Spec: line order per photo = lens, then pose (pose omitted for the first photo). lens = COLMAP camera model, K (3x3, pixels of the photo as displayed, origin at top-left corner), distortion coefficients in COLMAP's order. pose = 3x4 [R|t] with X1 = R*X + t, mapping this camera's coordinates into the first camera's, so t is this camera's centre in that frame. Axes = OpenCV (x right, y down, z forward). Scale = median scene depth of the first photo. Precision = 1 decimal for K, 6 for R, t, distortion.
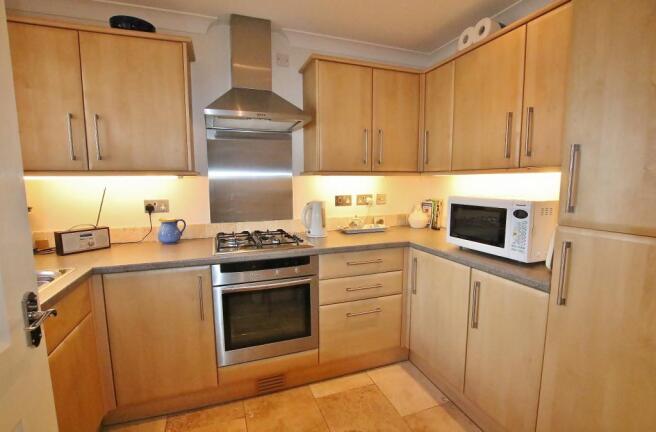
lens RADIAL K [[305.3, 0, 325.6], [0, 305.3, 214.9], [0, 0, 1]] dist [-0.004016, -0.000206]
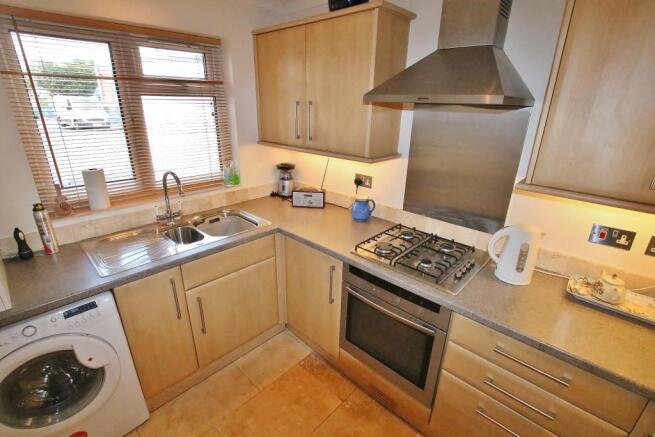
lens RADIAL K [[309.9, 0, 327.4], [0, 309.9, 220.2], [0, 0, 1]] dist [-0.013141, -0.000275]
pose [[0.458613, 0.332942, -0.823908, 0.348904], [-0.124611, 0.942094, 0.311338, -0.238660], [0.879856, -0.040116, 0.473544, 0.413835]]
